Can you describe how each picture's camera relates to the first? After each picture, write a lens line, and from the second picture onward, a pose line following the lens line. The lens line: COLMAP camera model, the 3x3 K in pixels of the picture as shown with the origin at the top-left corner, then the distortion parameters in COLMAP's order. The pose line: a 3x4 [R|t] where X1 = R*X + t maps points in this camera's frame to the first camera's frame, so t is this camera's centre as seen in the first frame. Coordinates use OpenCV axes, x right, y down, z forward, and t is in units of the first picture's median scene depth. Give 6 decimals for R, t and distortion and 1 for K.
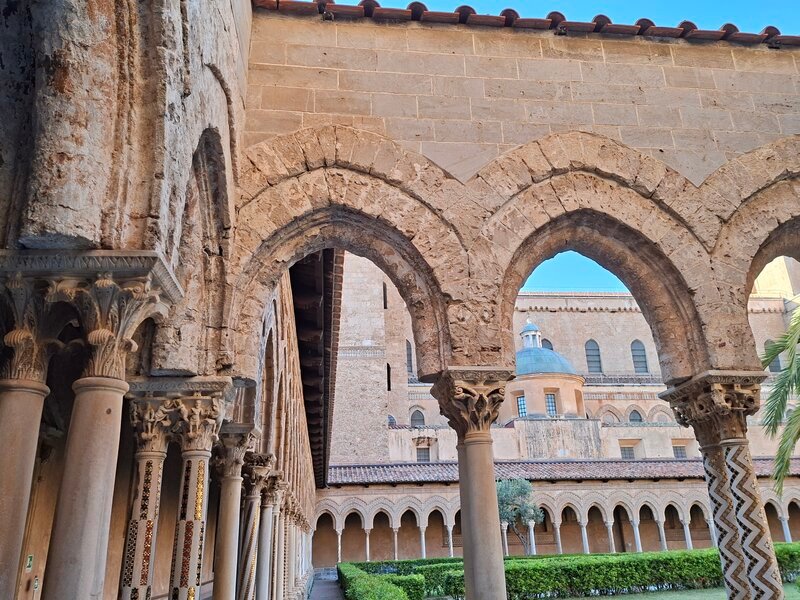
lens RADIAL K [[648.2, 0, 398.3], [0, 648.2, 288.4], [0, 0, 1]] dist [0.159446, -0.262159]
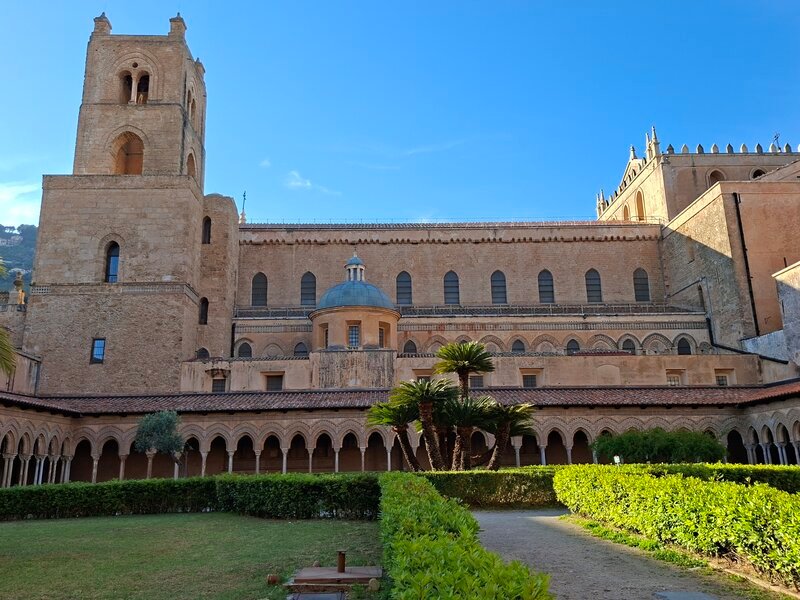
lens RADIAL K [[636.0, 0, 390.6], [0, 636.0, 301.1], [0, 0, 1]] dist [0.133771, -0.199379]
pose [[0.995929, -0.007498, -0.089826, 0.390812], [0.018702, 0.992037, 0.124553, 0.000982], [0.088176, -0.125726, 0.988139, 0.038711]]
